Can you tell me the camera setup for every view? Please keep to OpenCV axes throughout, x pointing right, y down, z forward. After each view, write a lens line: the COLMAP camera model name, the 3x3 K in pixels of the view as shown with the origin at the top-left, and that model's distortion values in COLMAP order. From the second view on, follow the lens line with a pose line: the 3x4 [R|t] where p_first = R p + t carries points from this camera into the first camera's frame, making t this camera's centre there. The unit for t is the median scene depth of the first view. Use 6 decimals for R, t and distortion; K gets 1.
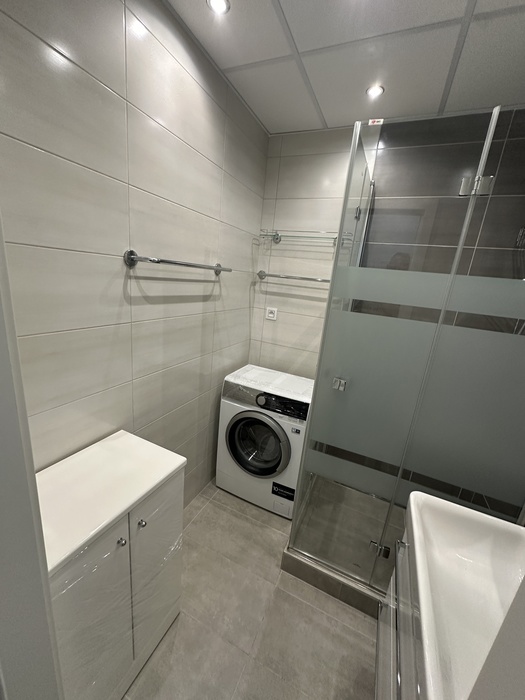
lens RADIAL K [[278.0, 0, 260.8], [0, 278.0, 350.5], [0, 0, 1]] dist [-0.002940, 0.000734]
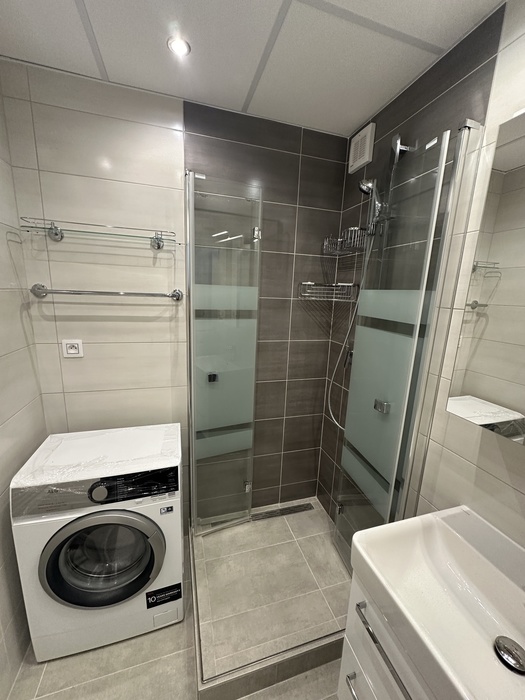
lens RADIAL K [[278.0, 0, 262.0], [0, 278.0, 350.3], [0, 0, 1]] dist [-0.002940, 0.000734]
pose [[0.746234, -0.204511, 0.633491, -0.054894], [0.206131, 0.975856, 0.072221, -0.104767], [-0.632965, 0.076688, 0.770373, 0.264373]]
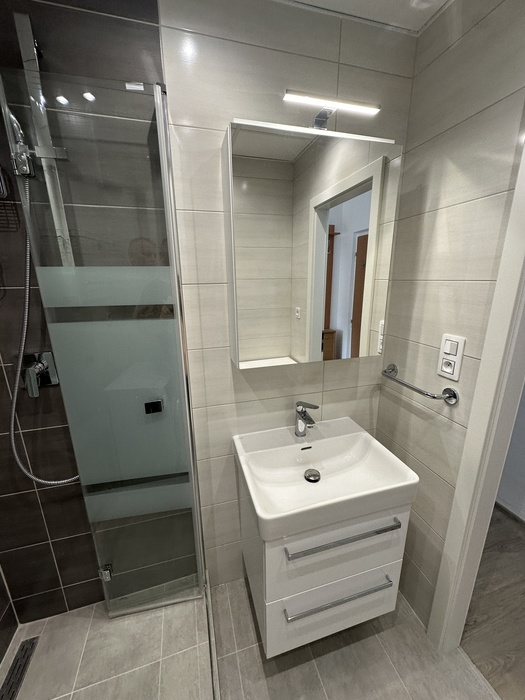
lens RADIAL K [[278.0, 0, 261.6], [0, 278.0, 350.8], [0, 0, 1]] dist [-0.002940, 0.000734]
pose [[-0.647160, -0.282071, 0.708252, 0.046925], [0.149596, 0.863983, 0.480785, -0.207663], [-0.747533, 0.417096, -0.516938, 0.702711]]
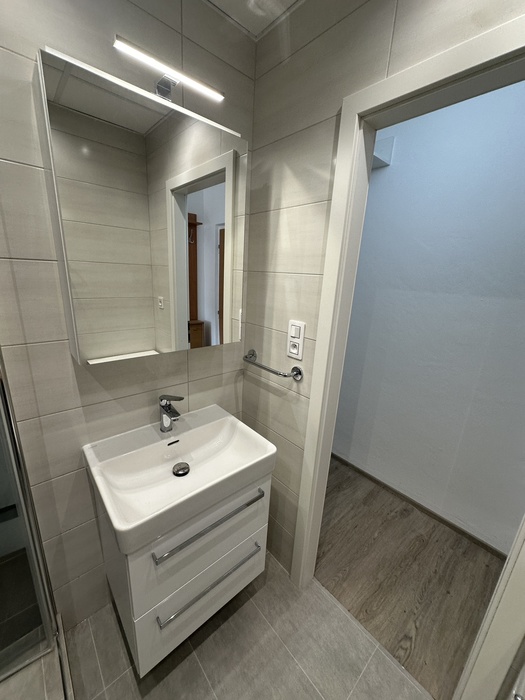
lens RADIAL K [[278.0, 0, 261.9], [0, 278.0, 350.6], [0, 0, 1]] dist [-0.002940, 0.000734]
pose [[-0.904310, -0.250965, 0.345311, 0.032662], [-0.032882, 0.847475, 0.529816, -0.190113], [-0.425608, 0.467764, -0.774632, 0.681248]]
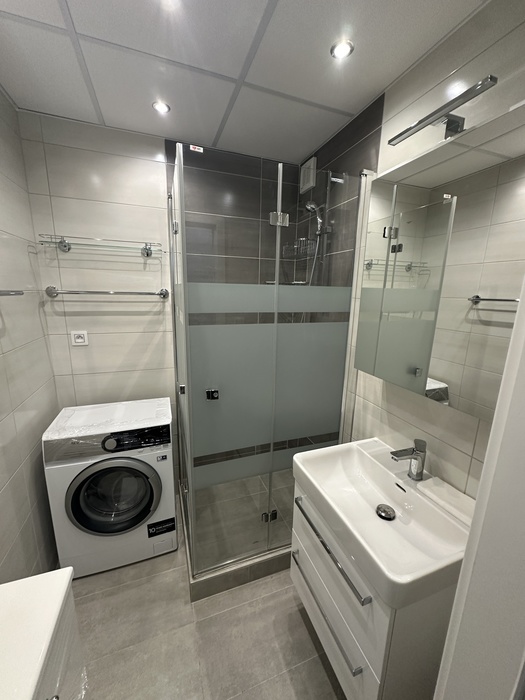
lens RADIAL K [[278.0, 0, 261.5], [0, 278.0, 350.7], [0, 0, 1]] dist [-0.002940, 0.000734]
pose [[0.706427, -0.230062, 0.669352, -0.170085], [0.229214, 0.969096, 0.091177, -0.062318], [-0.669643, 0.089015, 0.737330, 0.065128]]
